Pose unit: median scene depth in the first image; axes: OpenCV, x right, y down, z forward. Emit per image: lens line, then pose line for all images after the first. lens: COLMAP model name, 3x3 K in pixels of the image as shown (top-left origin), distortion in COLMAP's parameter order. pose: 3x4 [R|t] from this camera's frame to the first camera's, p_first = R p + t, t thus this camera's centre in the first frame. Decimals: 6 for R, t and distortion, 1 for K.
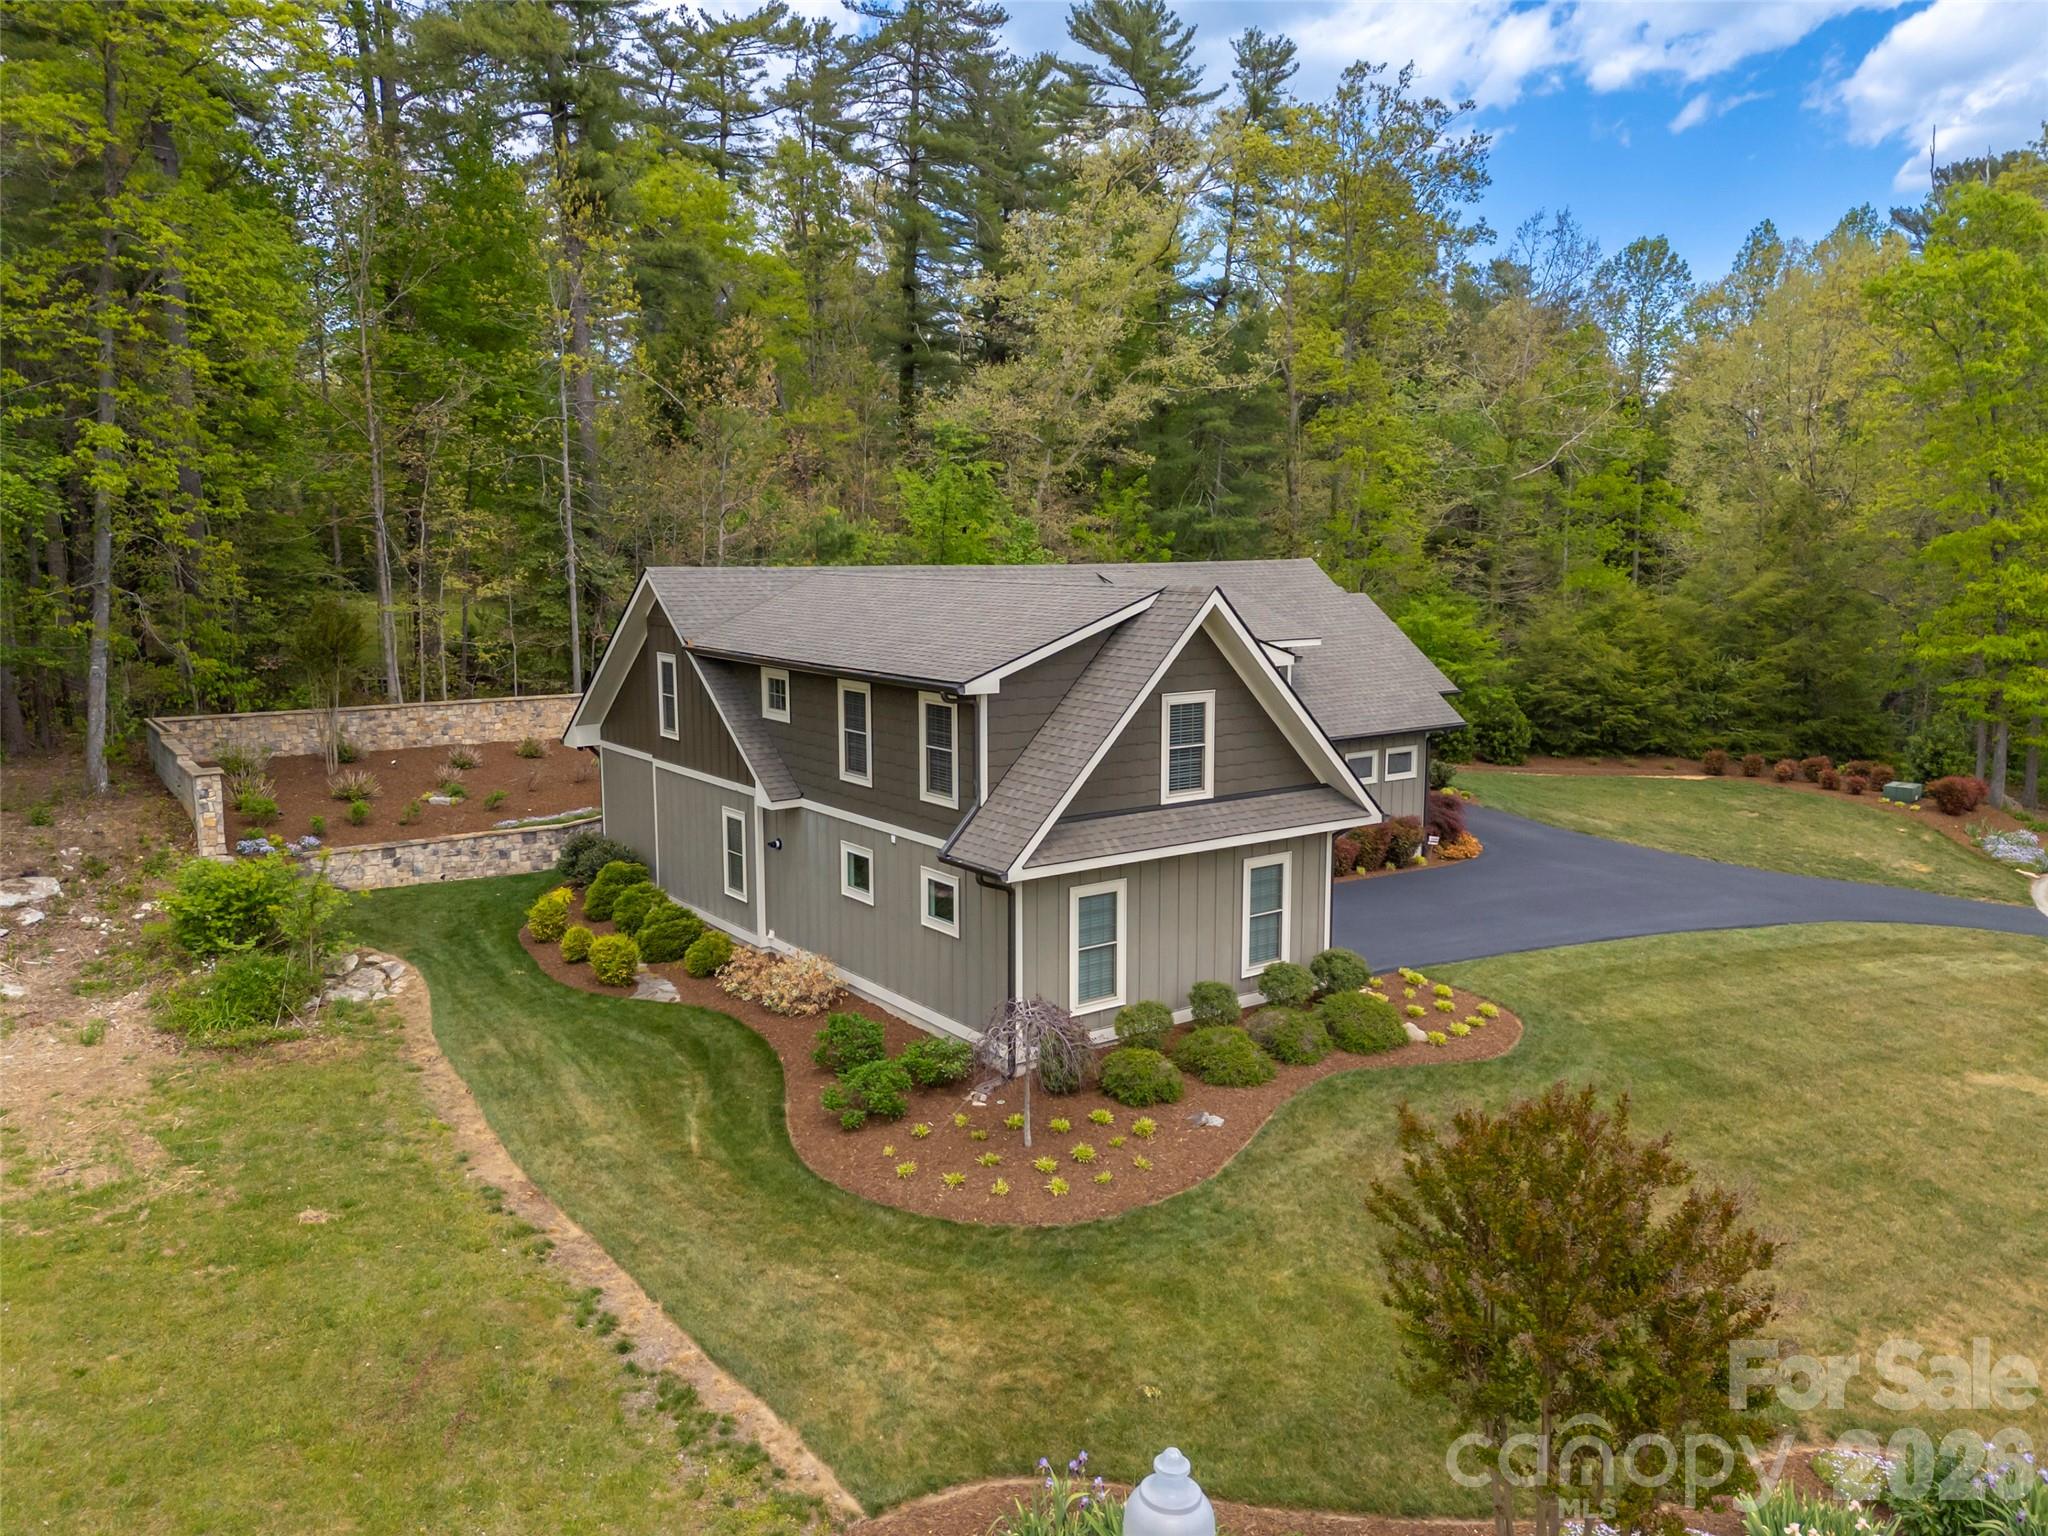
lens RADIAL K [[1508.7, 0, 1024.0], [0, 1508.7, 768.0], [0, 0, 1]] dist [0.100000, -0.074589]
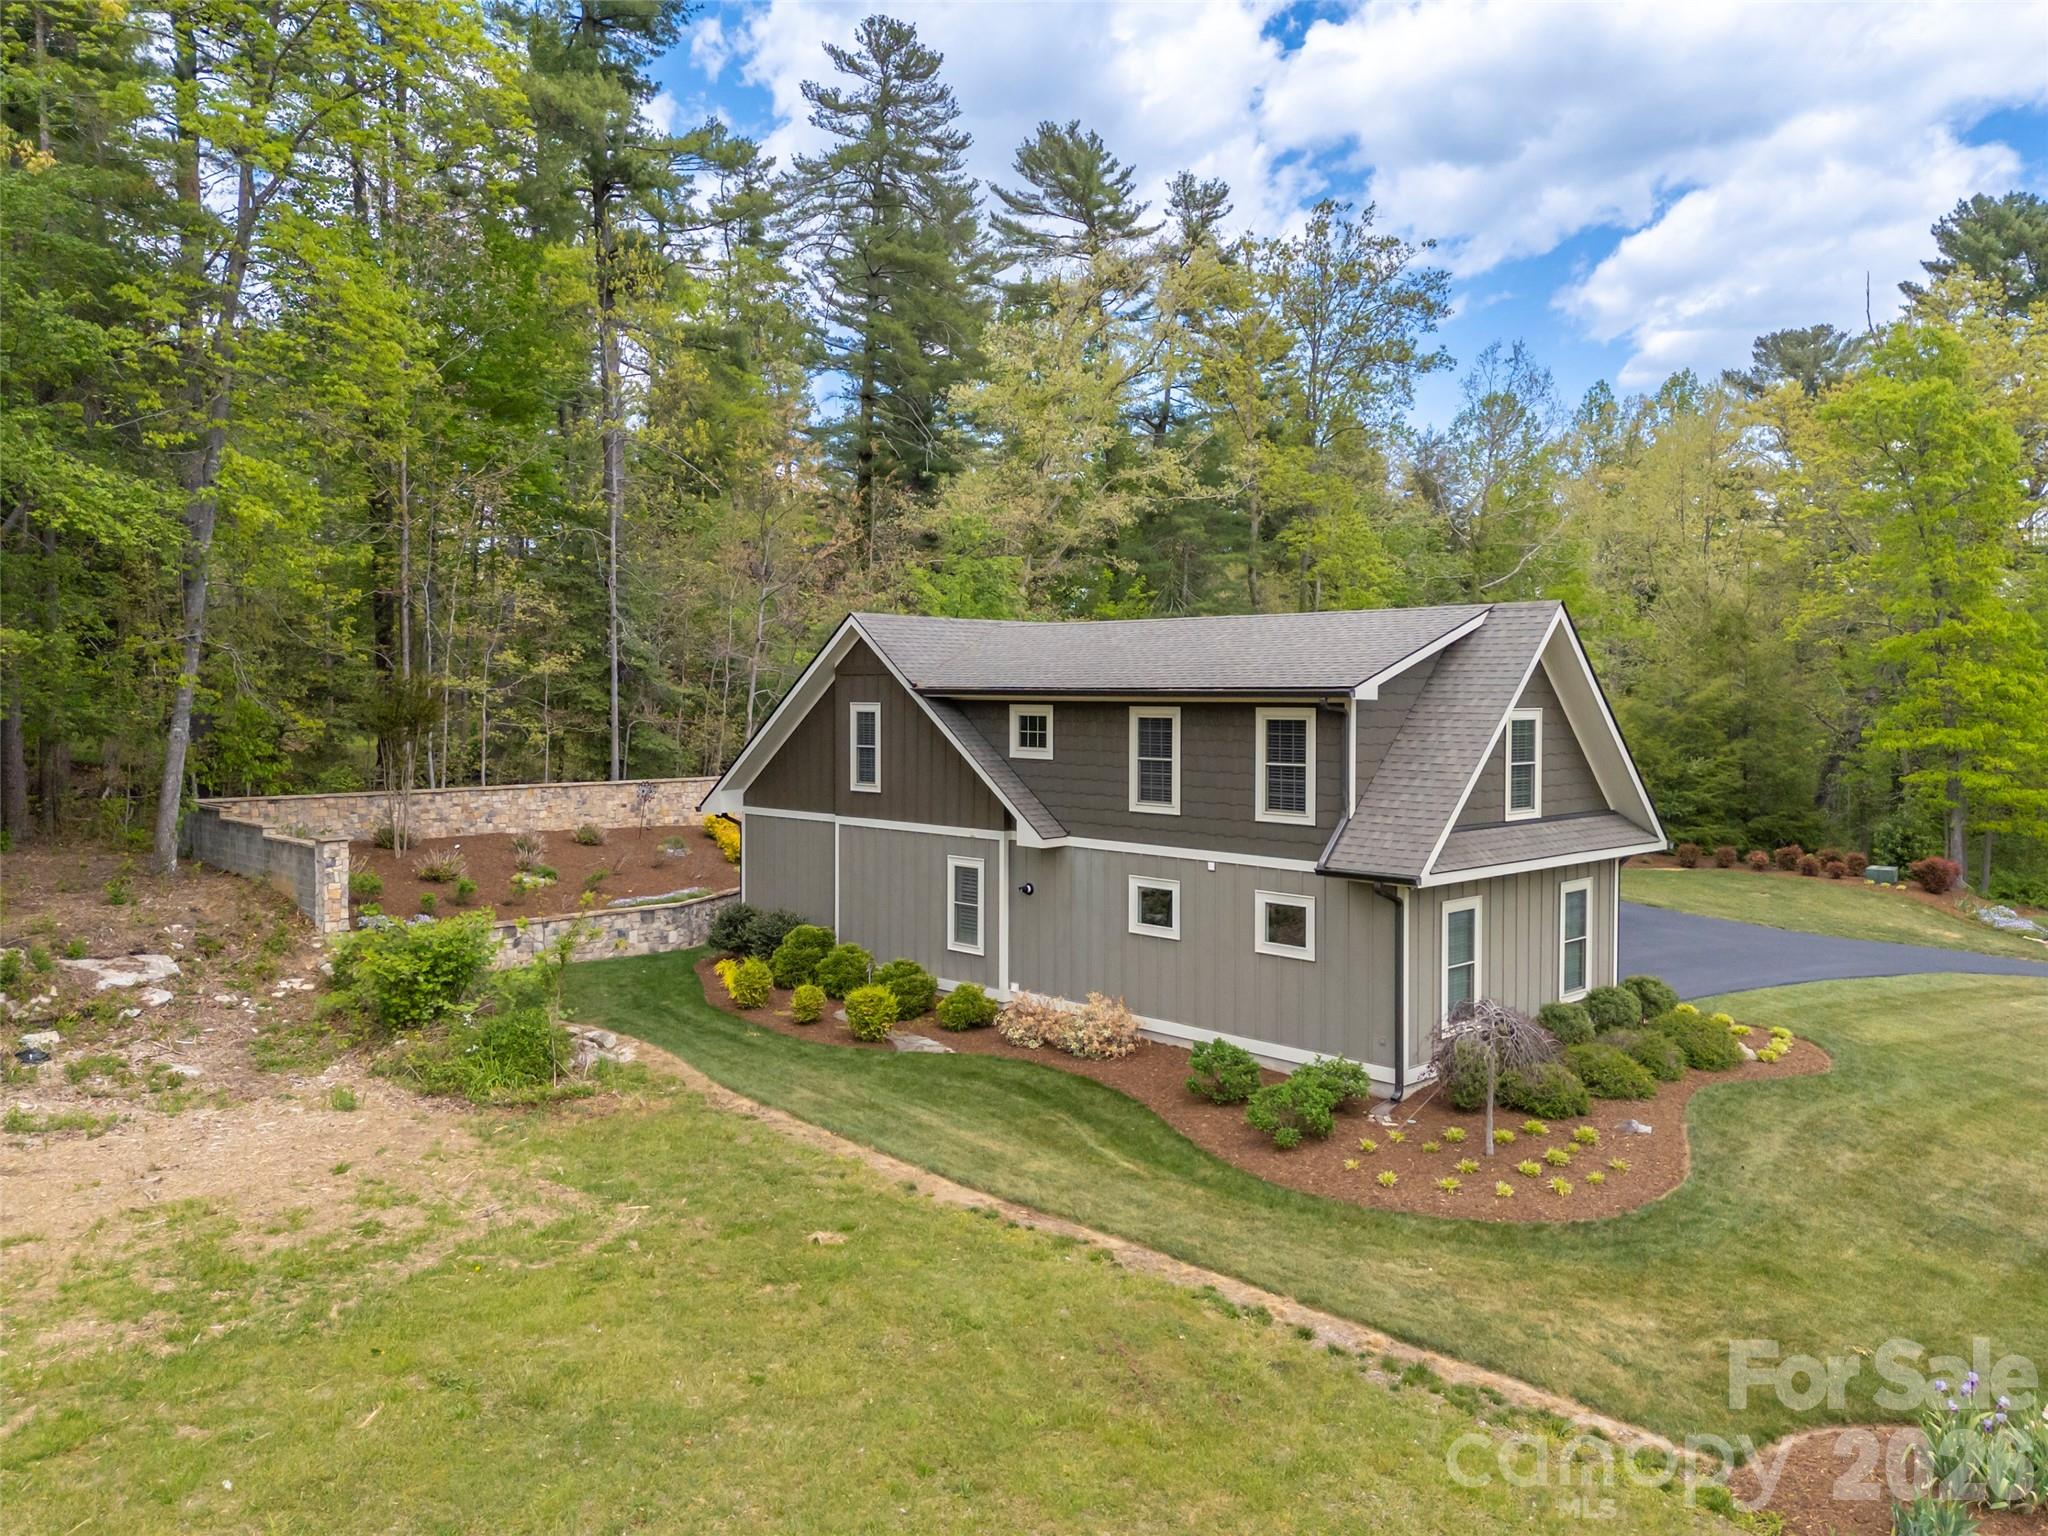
lens RADIAL K [[1541.4, 0, 1024.0], [0, 1541.4, 768.0], [0, 0, 1]] dist [0.108262, -0.101616]
pose [[0.987405, -0.003405, 0.158179, -0.290795], [0.019958, 0.994463, -0.103176, 0.067668], [-0.156952, 0.105033, 0.982005, 0.035209]]
